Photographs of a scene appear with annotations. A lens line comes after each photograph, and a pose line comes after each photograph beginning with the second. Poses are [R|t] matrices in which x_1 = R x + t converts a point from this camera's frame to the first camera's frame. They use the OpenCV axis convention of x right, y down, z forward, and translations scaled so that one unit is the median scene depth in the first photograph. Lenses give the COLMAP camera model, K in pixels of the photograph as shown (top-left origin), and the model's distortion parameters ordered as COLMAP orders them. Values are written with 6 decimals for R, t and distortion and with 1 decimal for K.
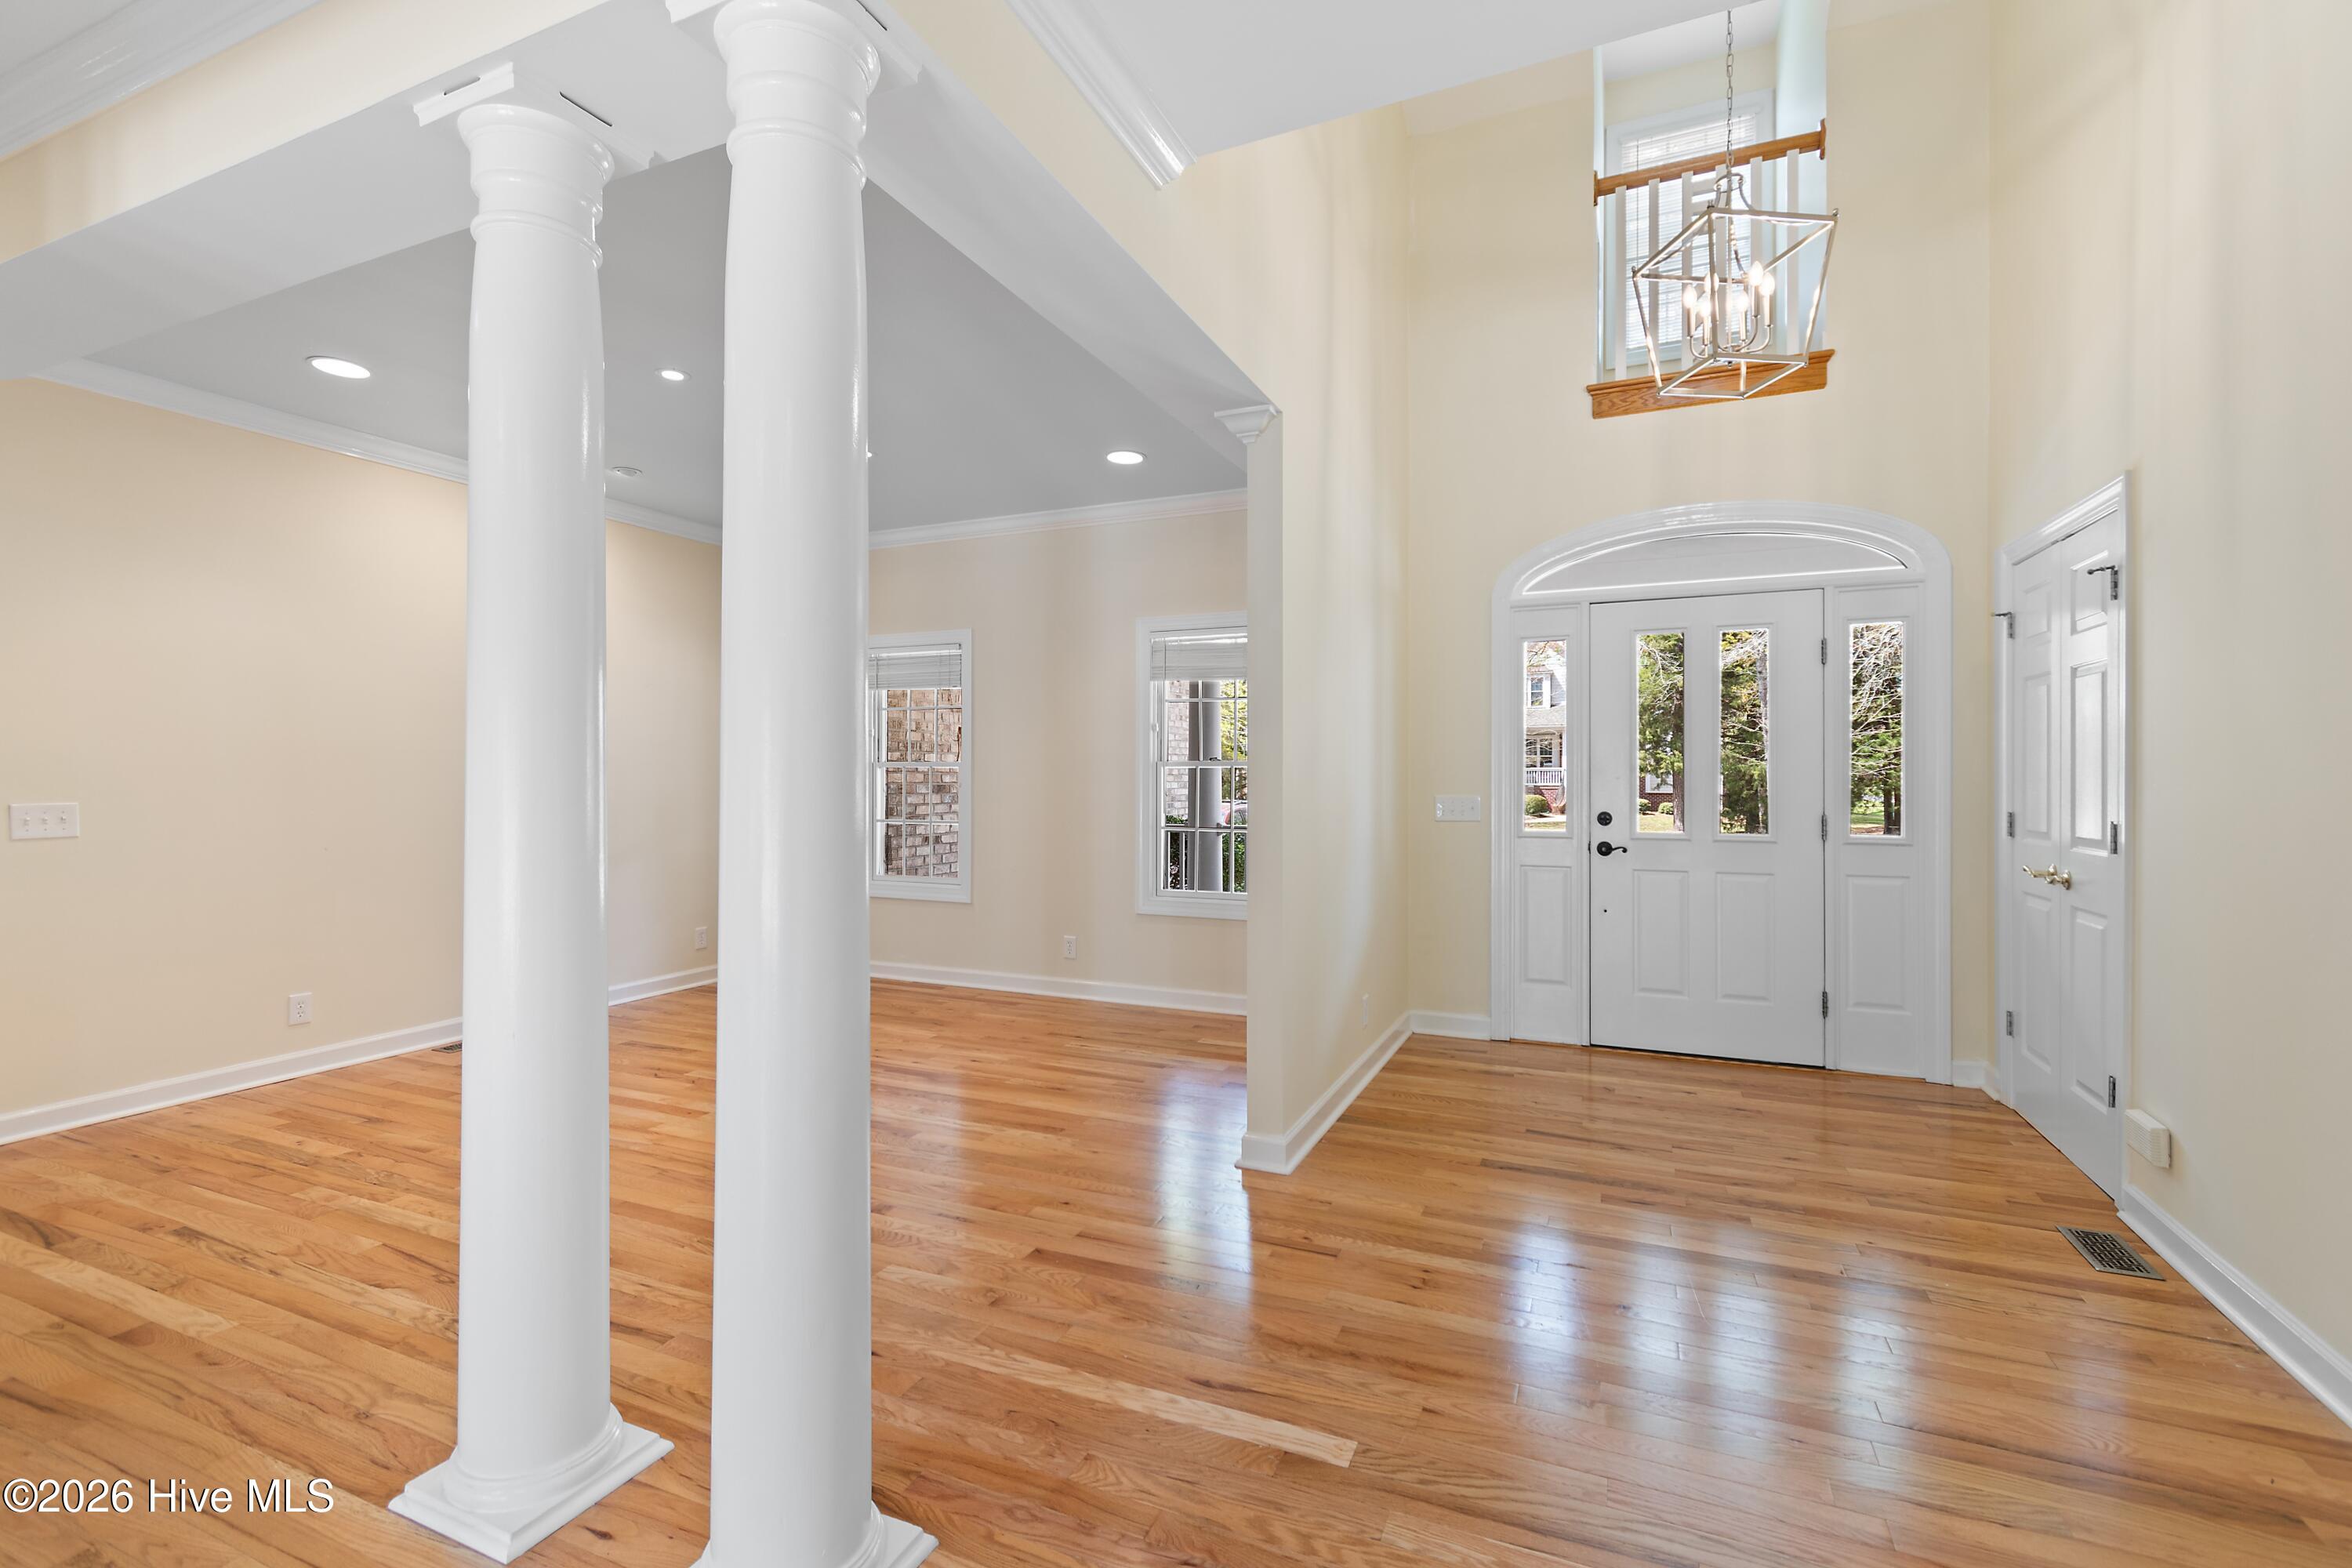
lens RADIAL K [[1039.2, 0, 1181.8], [0, 1039.2, 786.3], [0, 0, 1]] dist [0.004875, -0.003233]
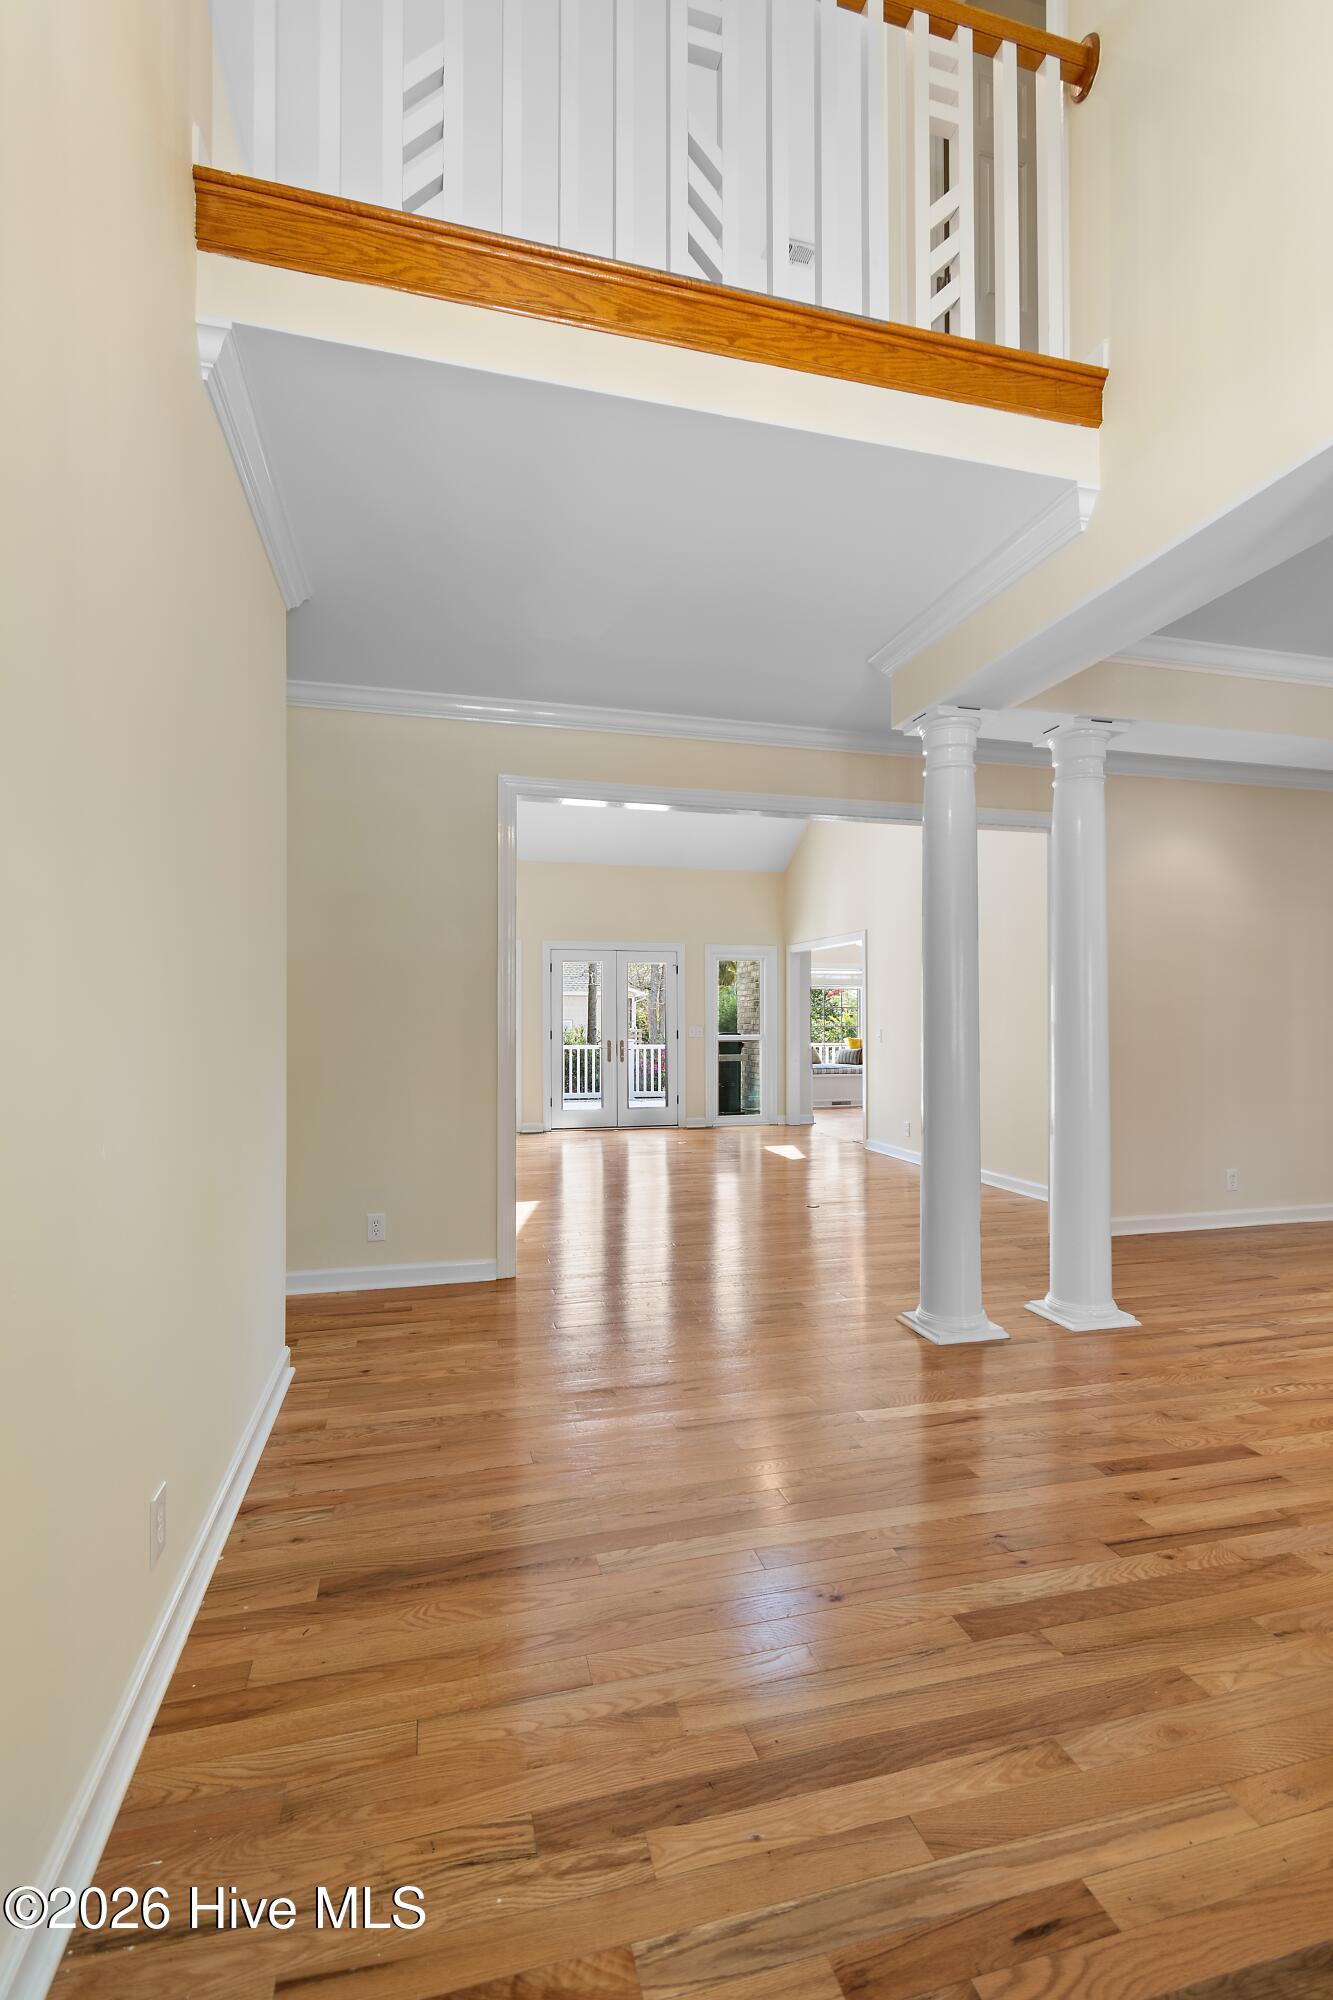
lens RADIAL K [[883.7, 0, 654.7], [0, 883.7, 1009.2], [0, 0, 1]] dist [0.004875, -0.003233]
pose [[-0.791802, -0.008670, -0.610717, 0.478547], [-0.010924, 0.999940, -0.000033, -0.001995], [0.610681, 0.006645, -0.791849, 0.705816]]
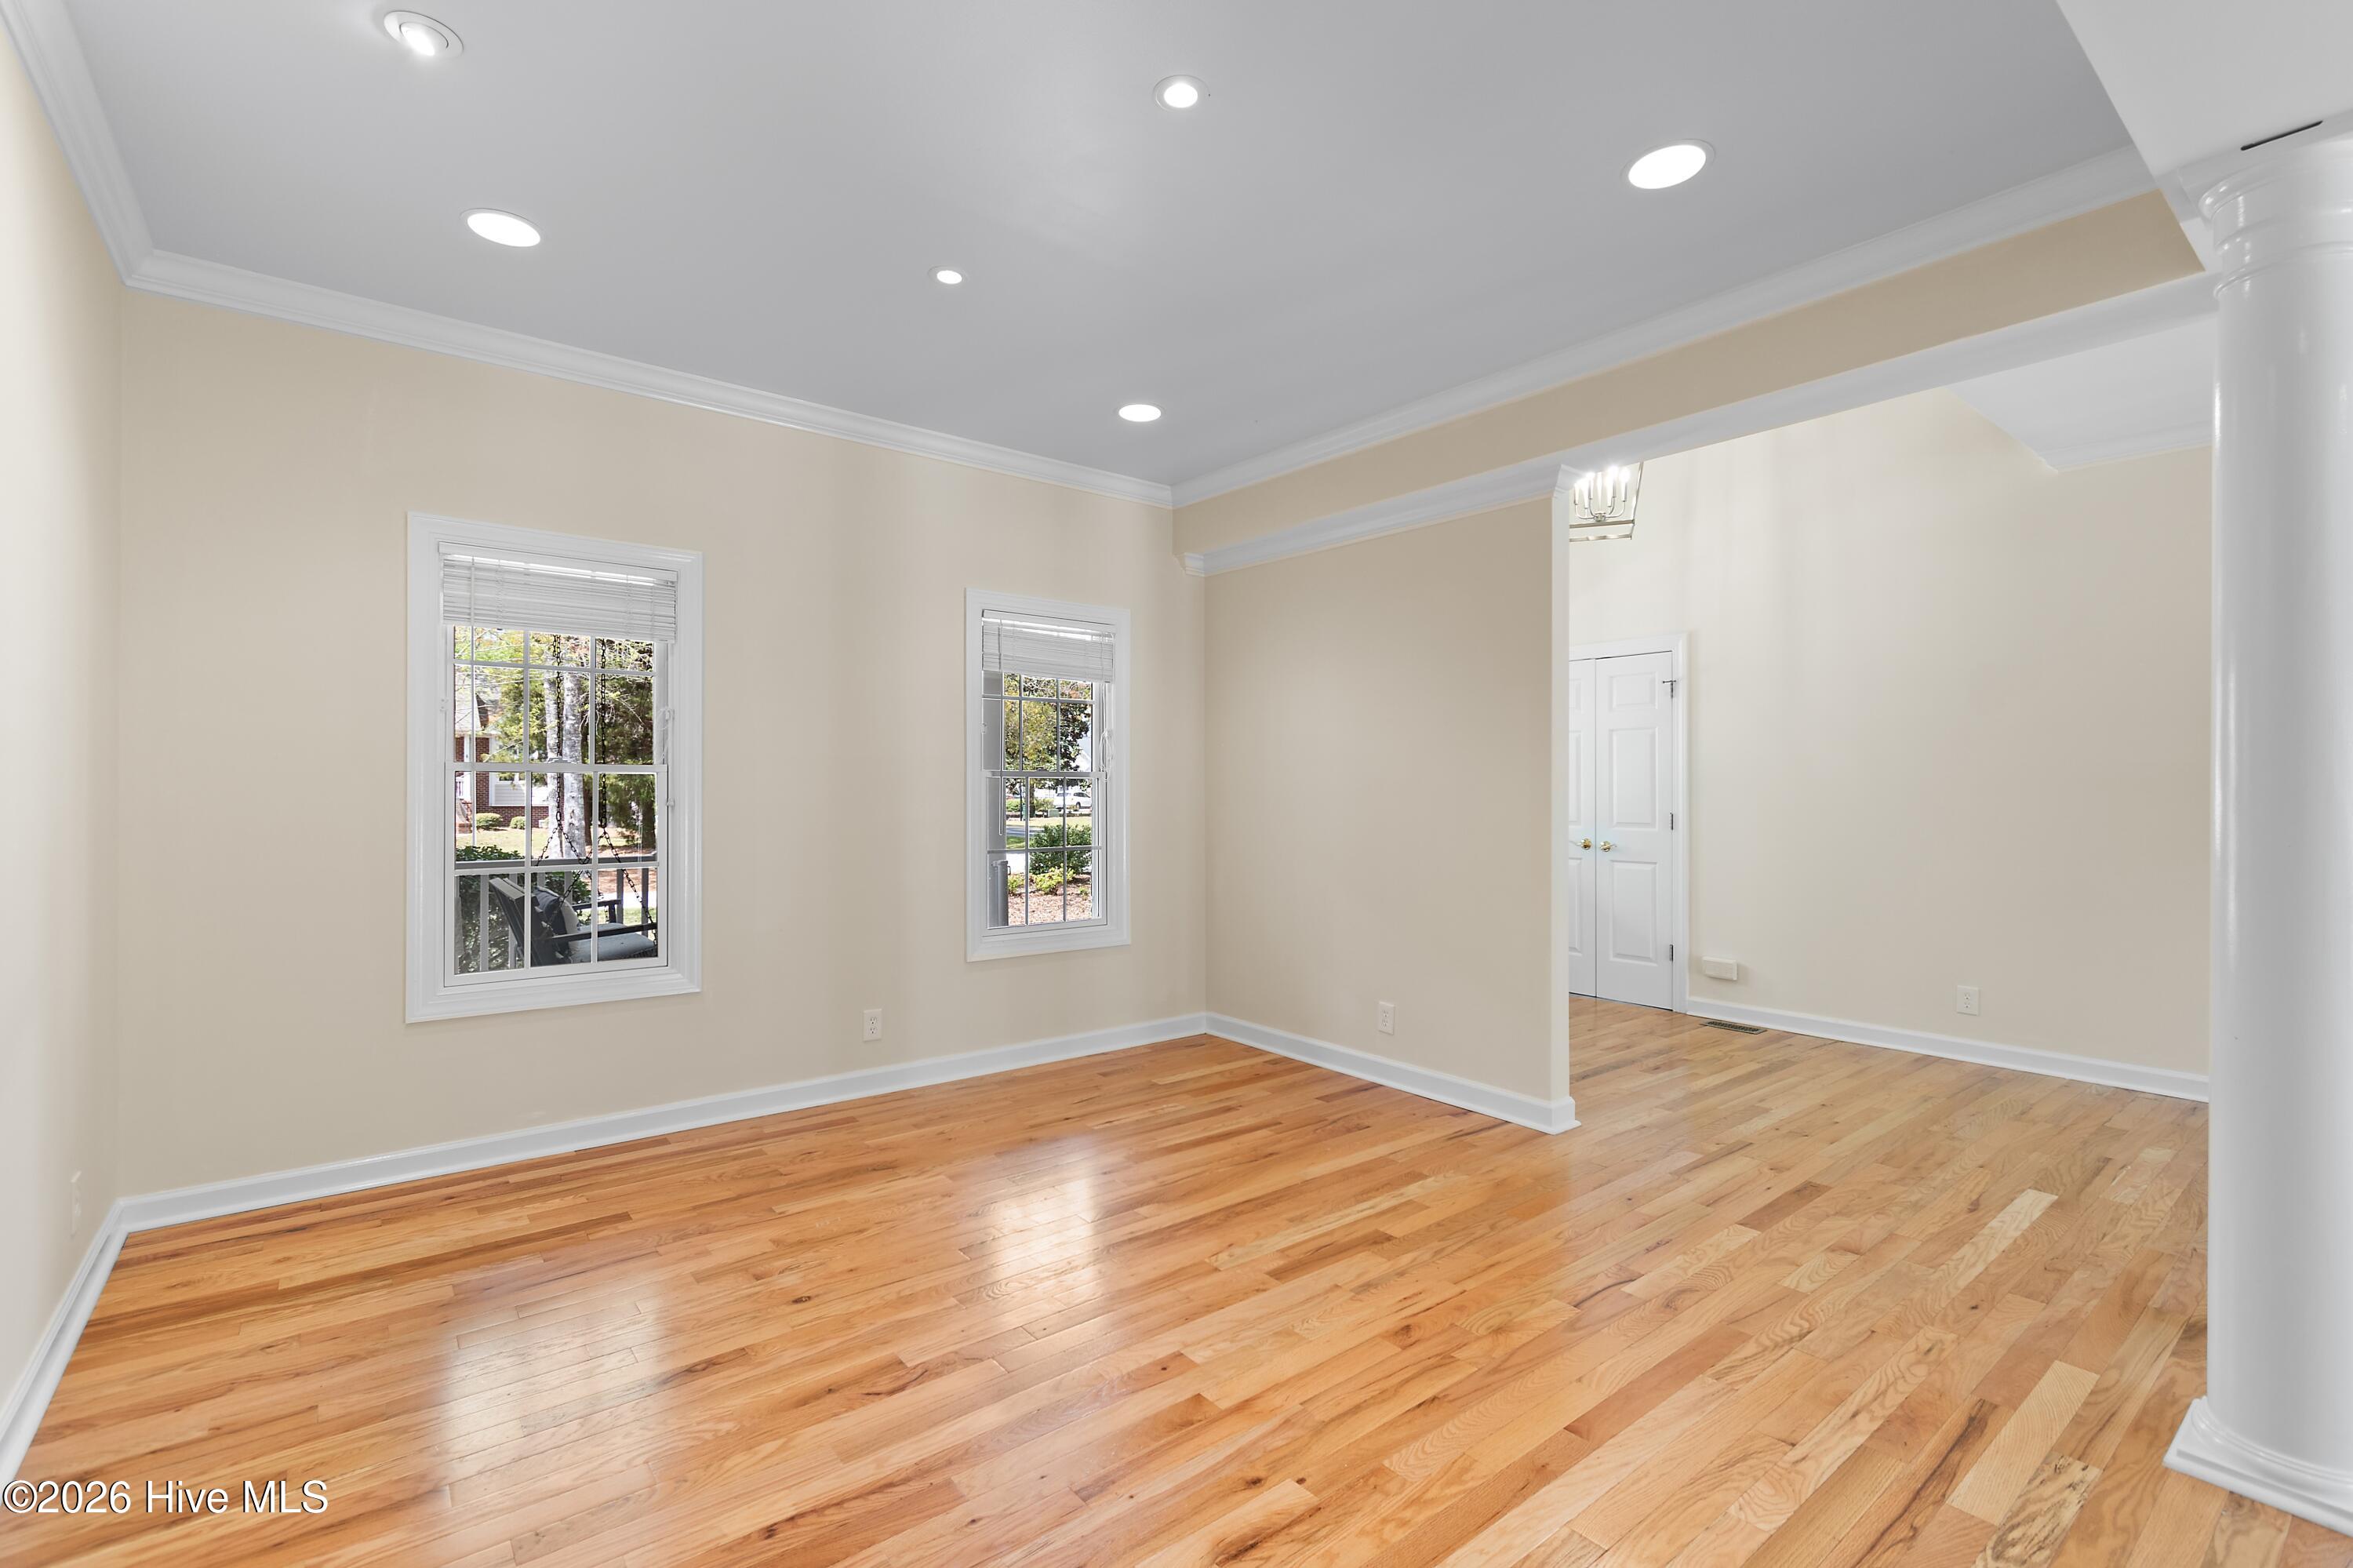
lens RADIAL K [[1039.7, 0, 1173.0], [0, 1039.7, 786.6], [0, 0, 1]] dist [0.004875, -0.003233]
pose [[0.470011, 0.003675, 0.882653, -0.729224], [0.006443, 0.999950, -0.007594, -0.004122], [-0.882637, 0.009256, 0.469964, 0.531560]]
